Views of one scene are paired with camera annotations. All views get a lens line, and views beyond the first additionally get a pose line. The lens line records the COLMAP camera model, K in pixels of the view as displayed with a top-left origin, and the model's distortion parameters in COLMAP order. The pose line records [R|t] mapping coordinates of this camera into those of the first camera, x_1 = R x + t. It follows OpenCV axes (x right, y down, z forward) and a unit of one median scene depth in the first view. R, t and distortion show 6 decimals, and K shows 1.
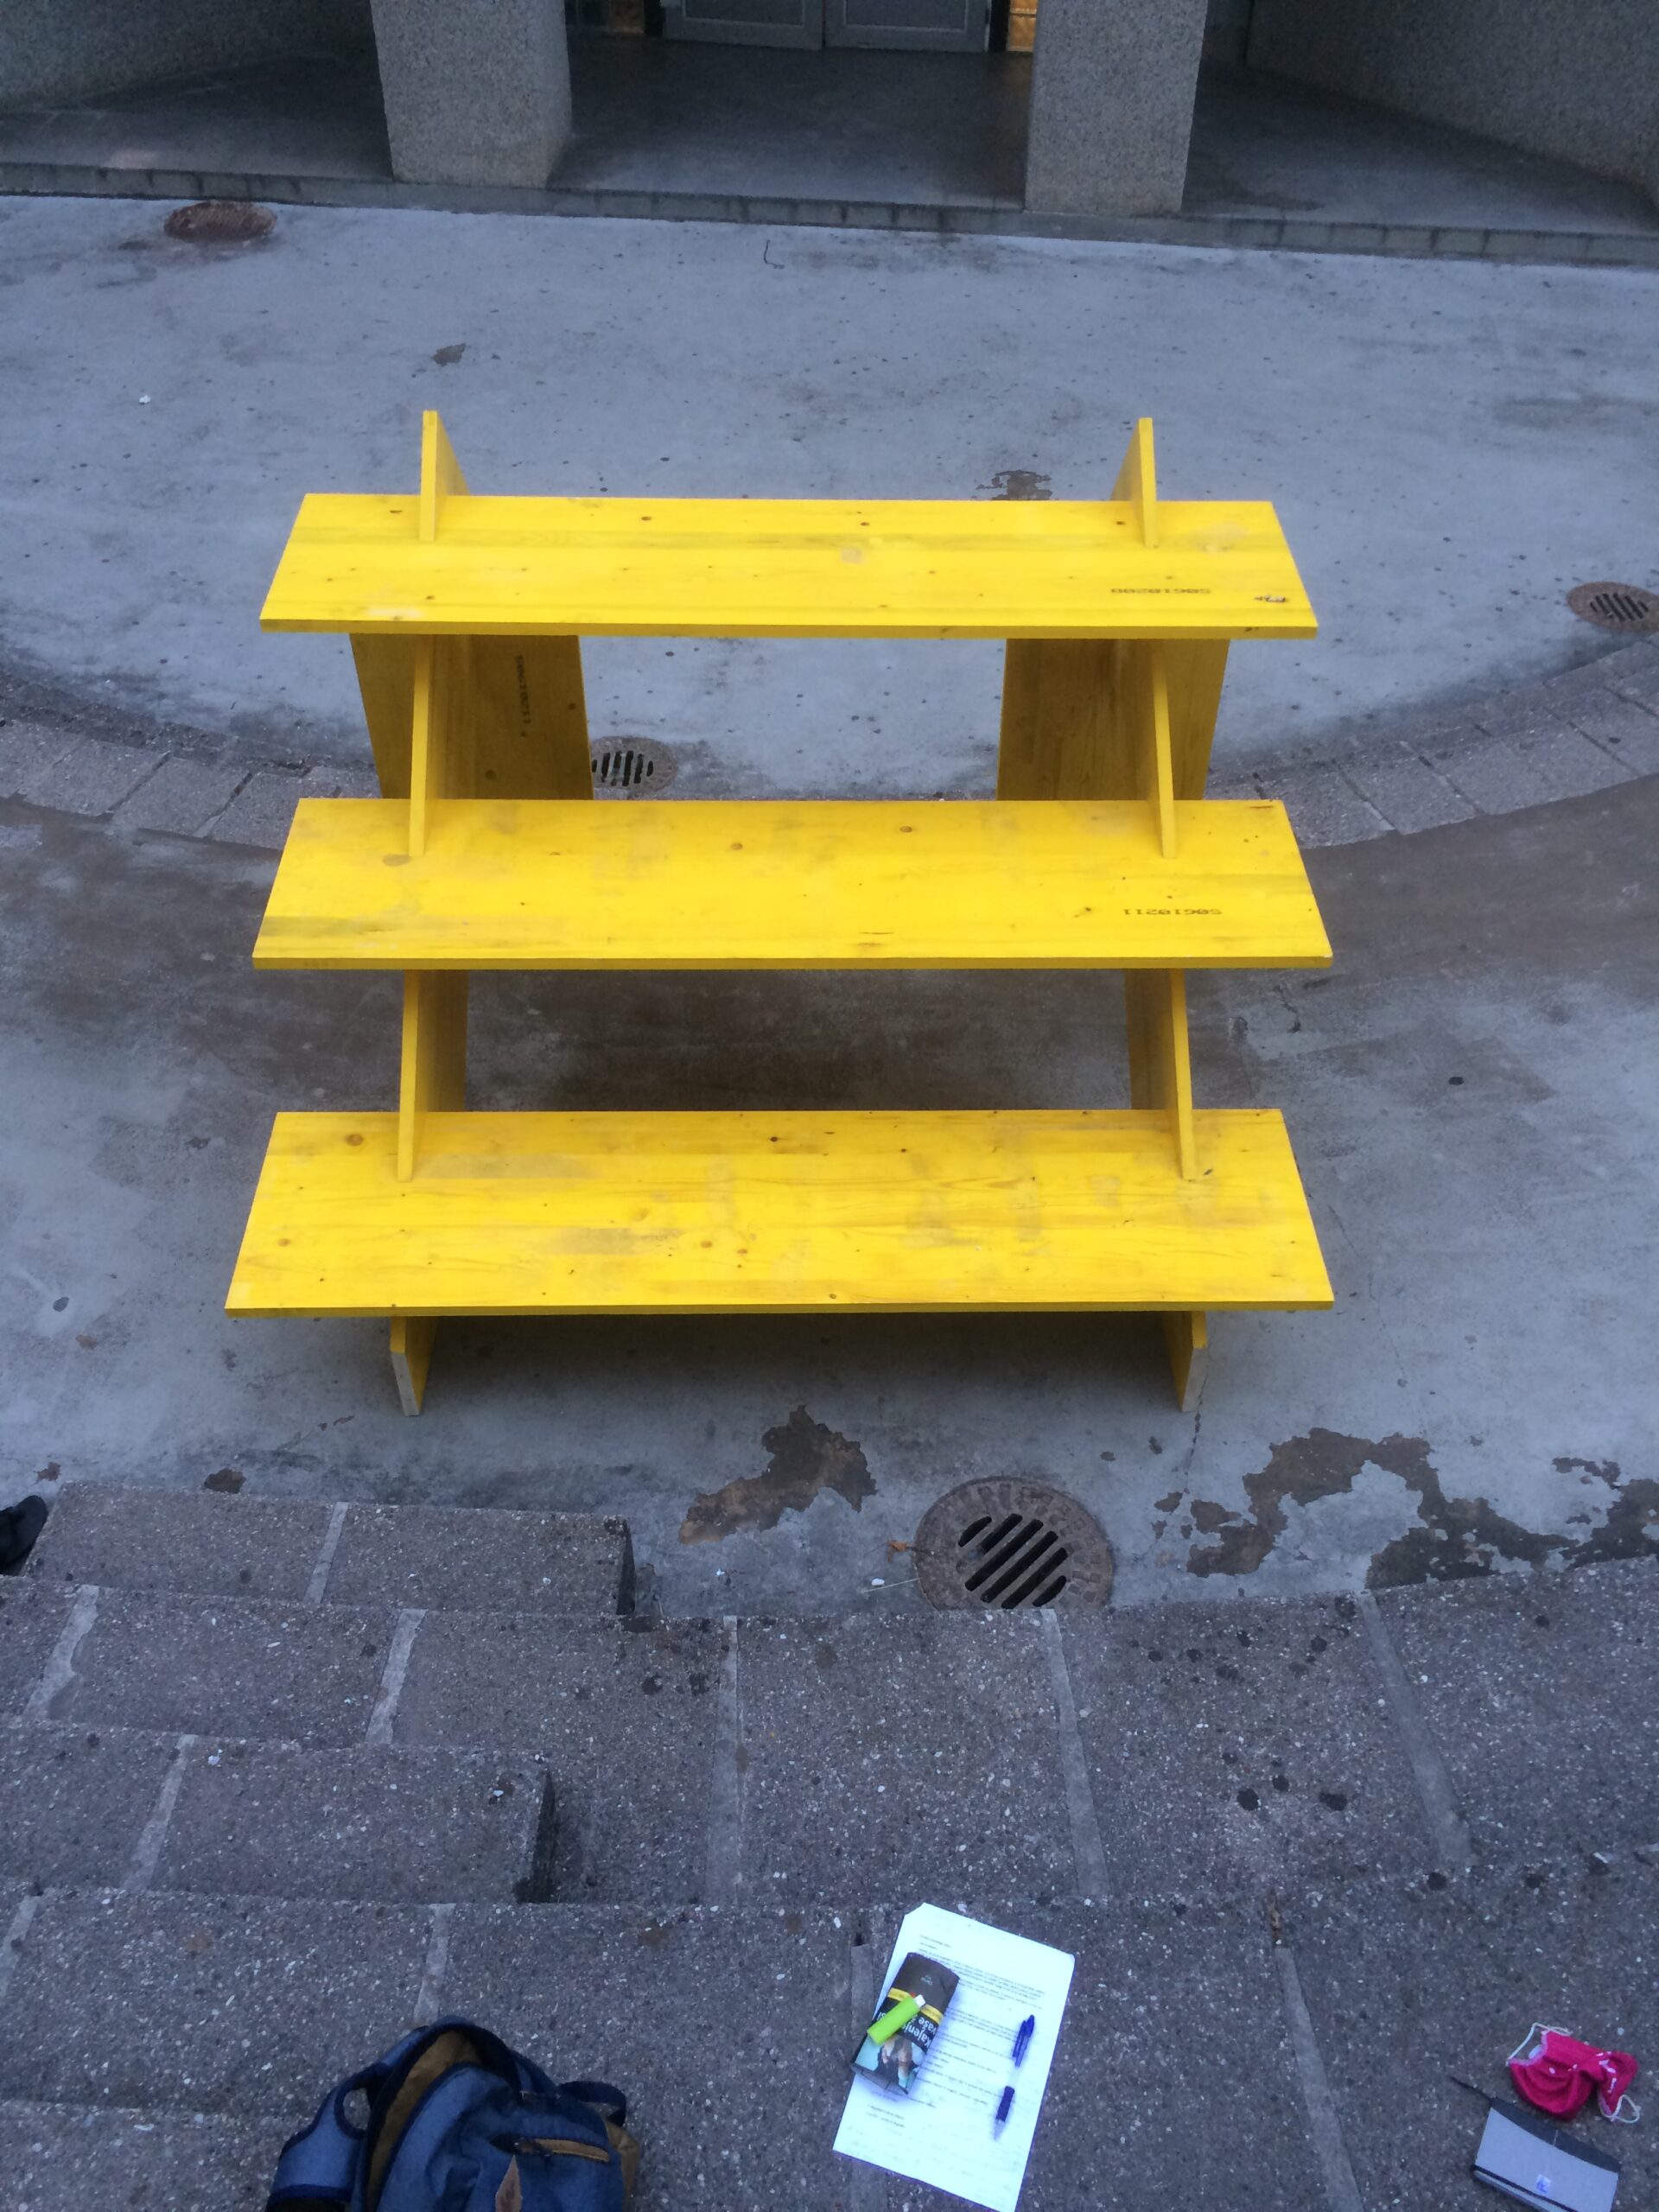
lens RADIAL K [[1829.4, 0, 829.5], [0, 1829.4, 1106.0], [0, 0, 1]] dist [-0.012468, -0.009911]
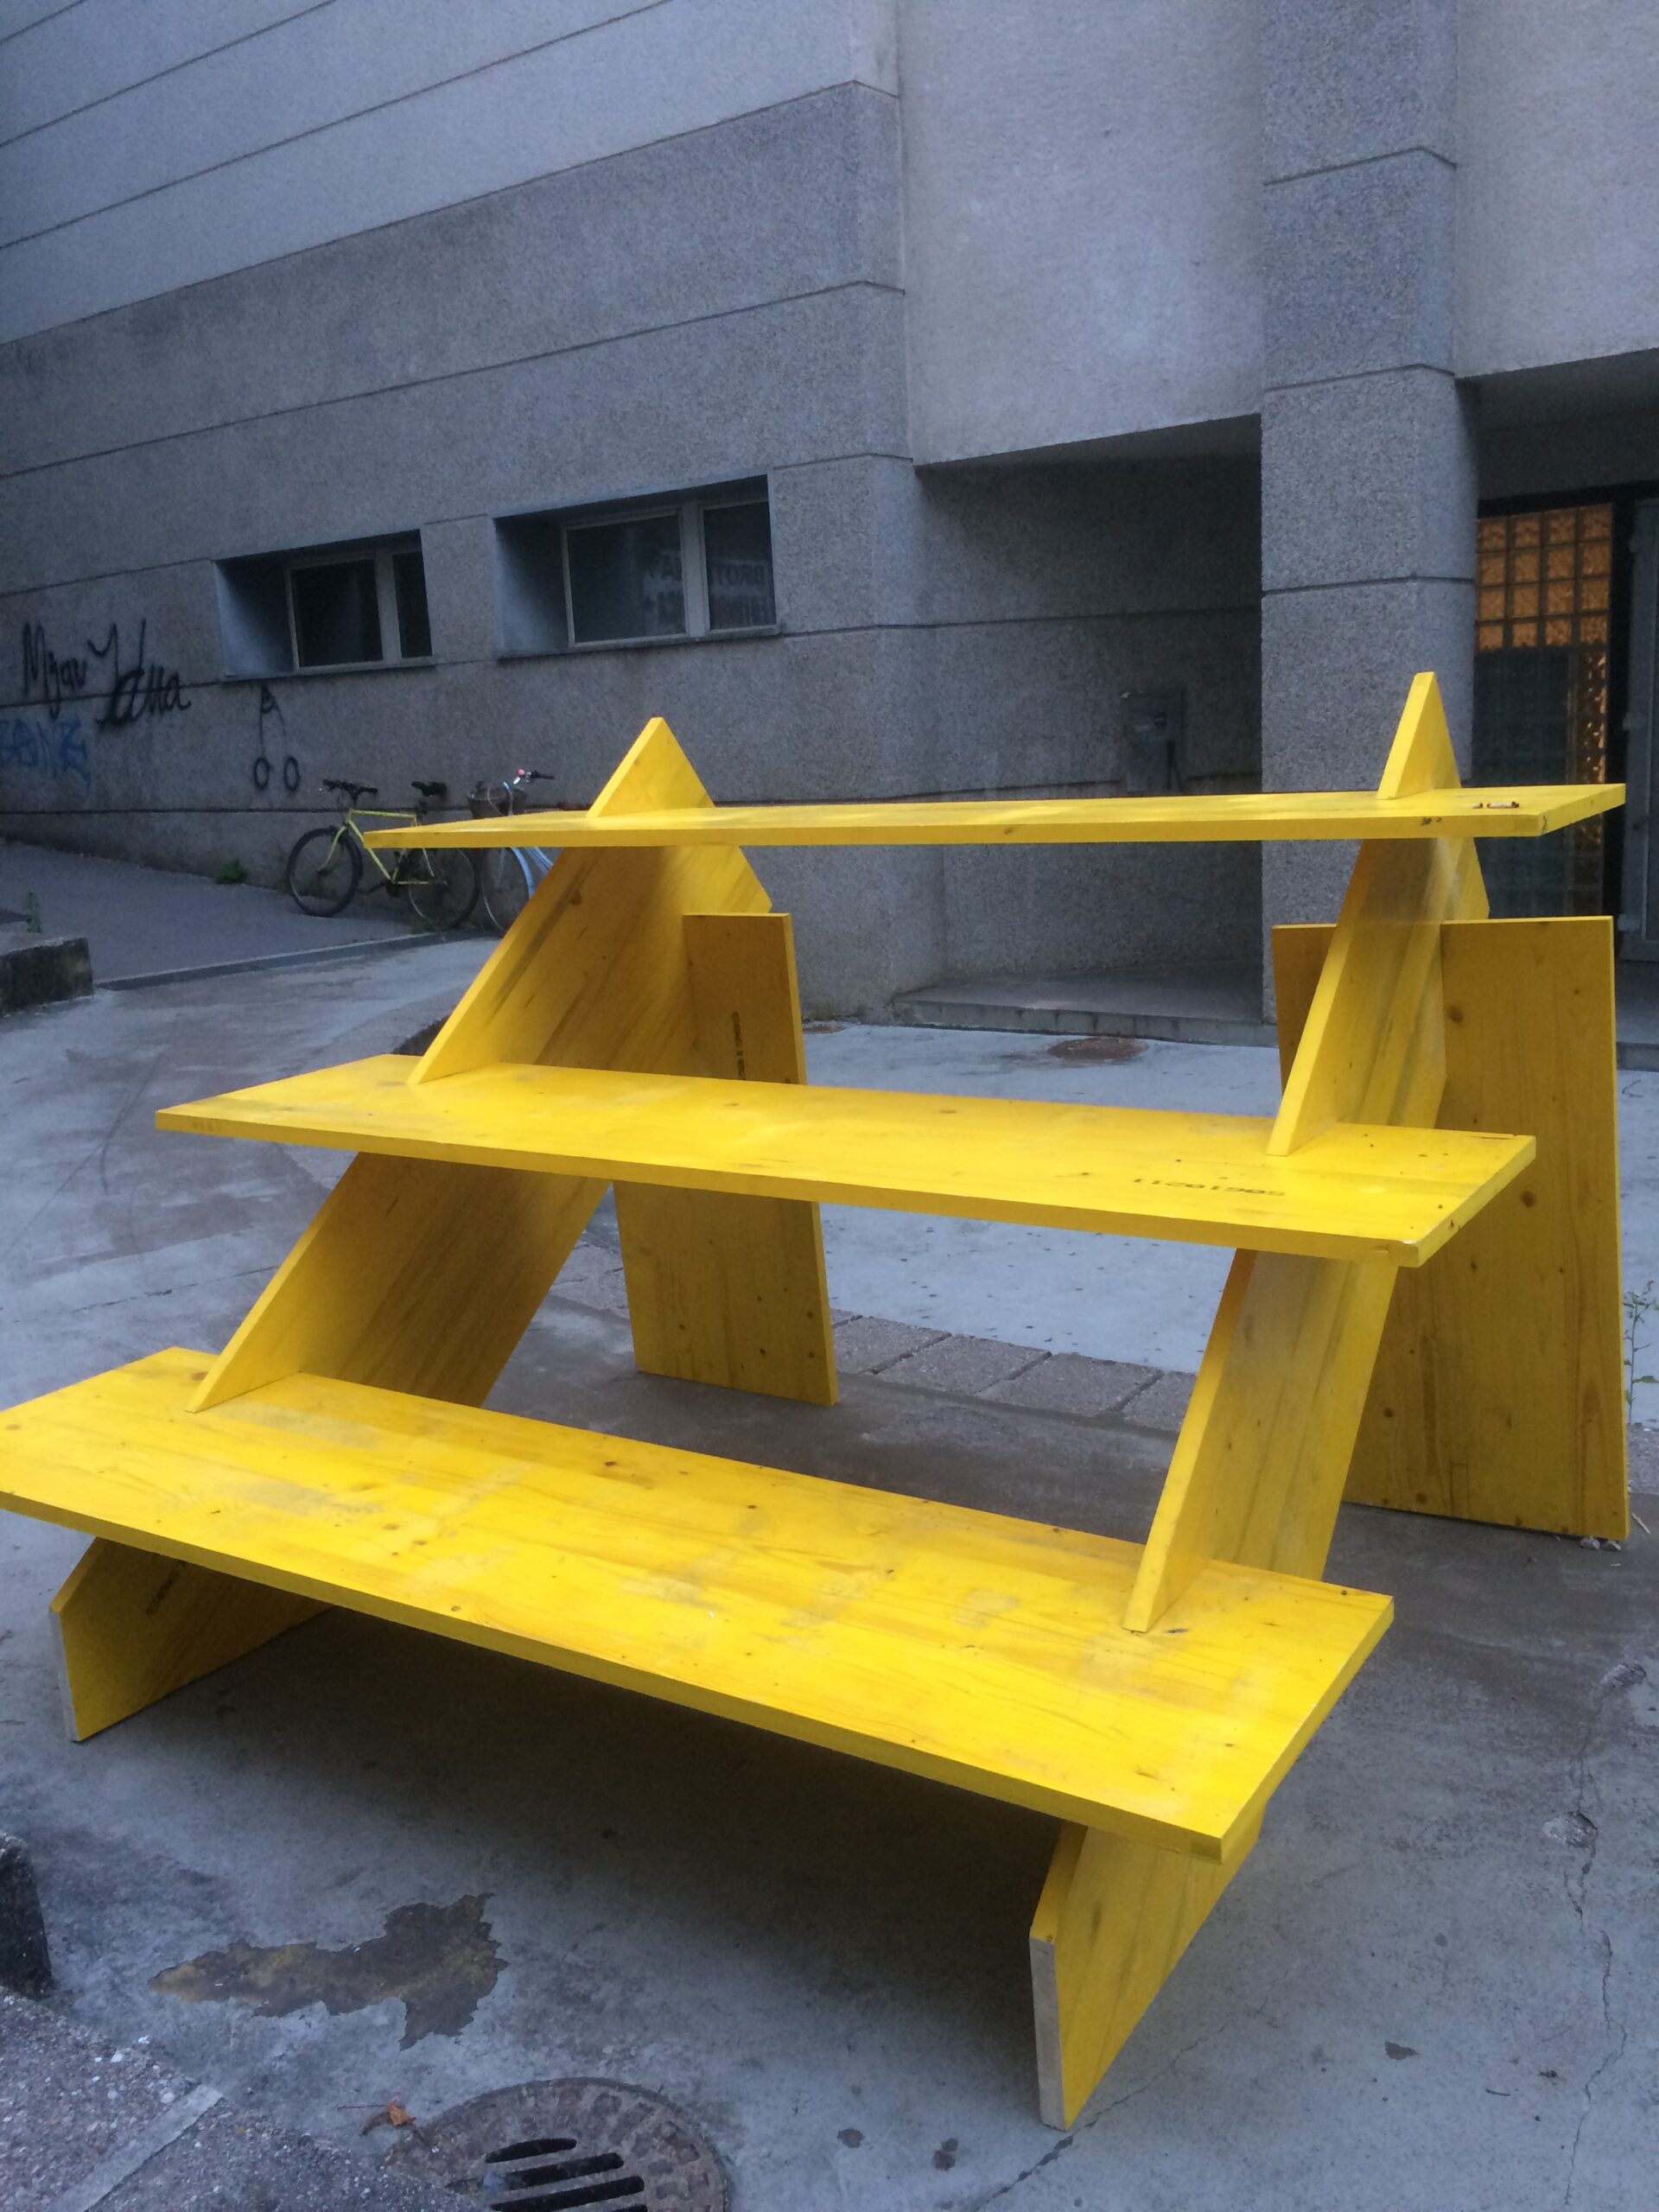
lens RADIAL K [[1863.8, 0, 829.5], [0, 1863.8, 1106.0], [0, 0, 1]] dist [0.073219, -0.127151]
pose [[0.836901, 0.065217, -0.543455, 0.416310], [-0.337151, 0.843584, -0.417966, 0.173128], [0.431192, 0.533022, 0.727984, 0.473975]]
